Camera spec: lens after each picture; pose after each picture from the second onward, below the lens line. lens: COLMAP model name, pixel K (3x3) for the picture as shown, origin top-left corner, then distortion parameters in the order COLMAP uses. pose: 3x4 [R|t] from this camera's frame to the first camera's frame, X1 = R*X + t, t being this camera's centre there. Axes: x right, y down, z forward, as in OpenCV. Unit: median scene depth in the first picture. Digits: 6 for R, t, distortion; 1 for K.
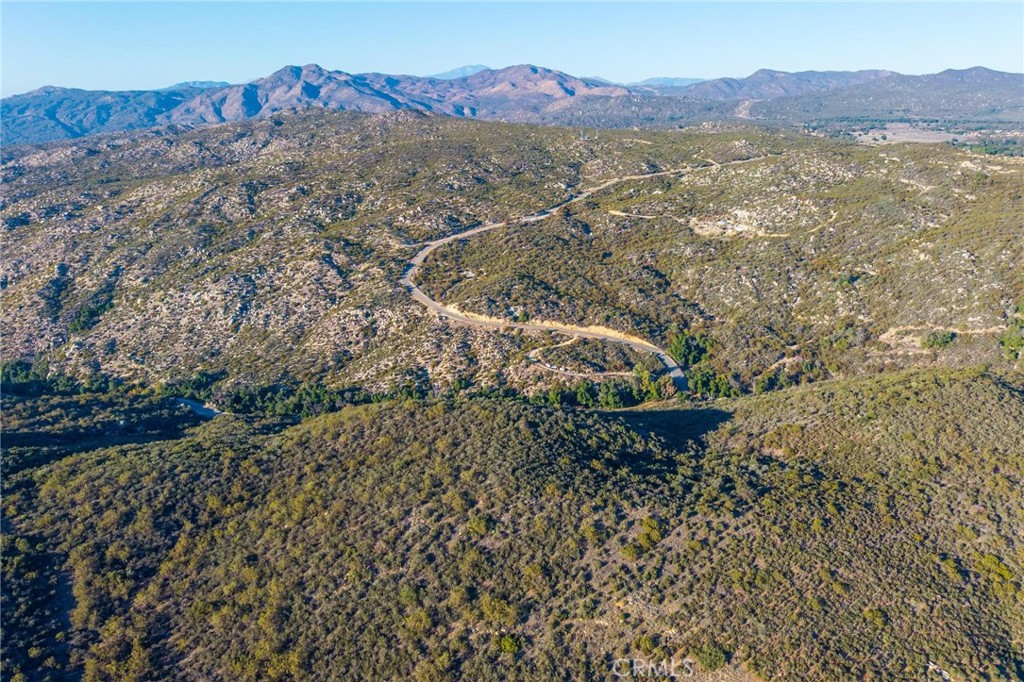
lens RADIAL K [[668.0, 0, 510.8], [0, 668.0, 347.3], [0, 0, 1]] dist [0.021327, -0.029039]
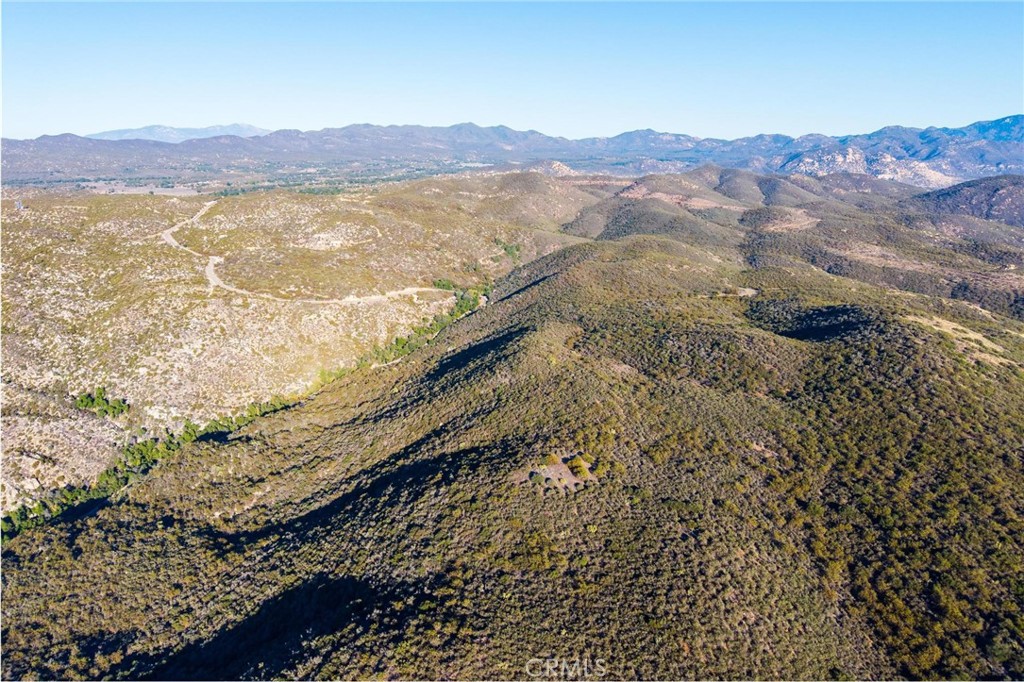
lens RADIAL K [[668.0, 0, 510.2], [0, 668.0, 336.3], [0, 0, 1]] dist [0.021327, -0.029039]
pose [[0.284825, -0.256625, 0.923590, -1.388575], [0.341050, 0.927583, 0.152558, -0.084430], [-0.895857, 0.271538, 0.351721, 0.110985]]
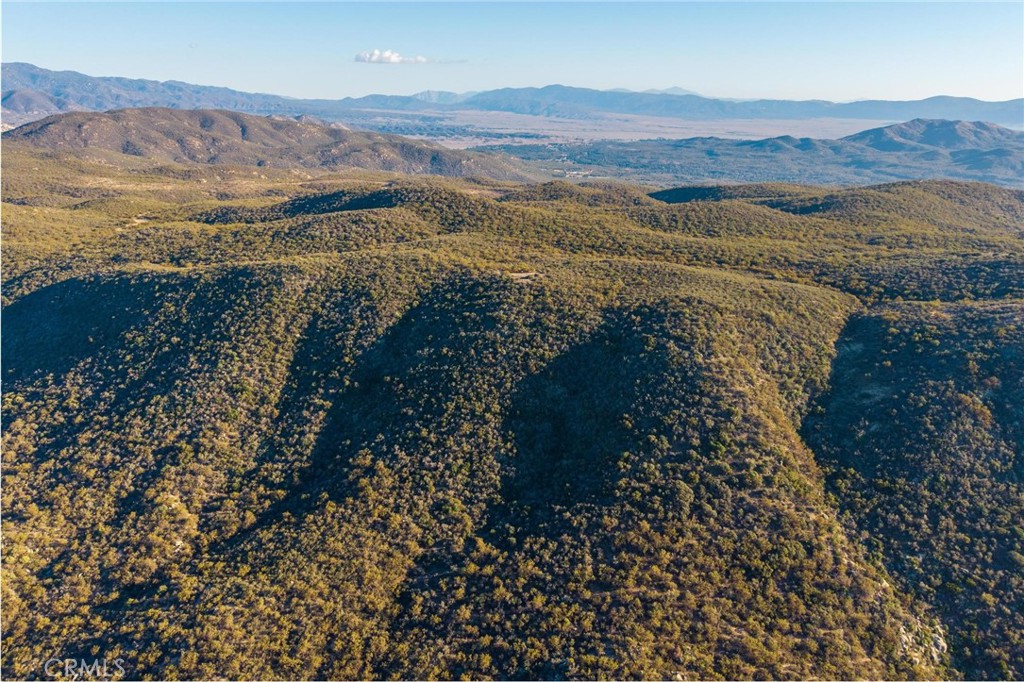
lens RADIAL K [[668.0, 0, 504.9], [0, 668.0, 332.0], [0, 0, 1]] dist [0.021327, -0.029039]
pose [[-0.850870, -0.174424, 0.495577, -1.322944], [0.187461, 0.780394, 0.596527, -0.282497], [-0.490793, 0.600468, -0.631316, 0.736857]]
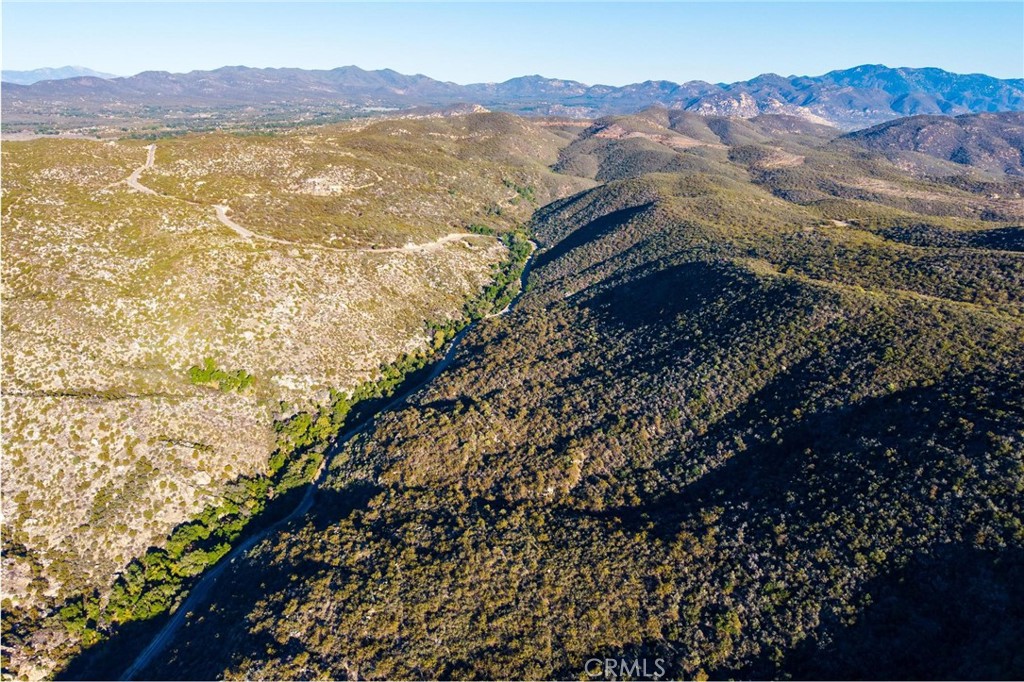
lens RADIAL K [[668.0, 0, 517.8], [0, 668.0, 333.9], [0, 0, 1]] dist [0.021327, -0.029039]
pose [[0.103514, -0.330574, 0.938086, -1.387529], [0.351533, 0.894442, 0.276403, -0.194316], [-0.930435, 0.301156, 0.208795, 0.505979]]
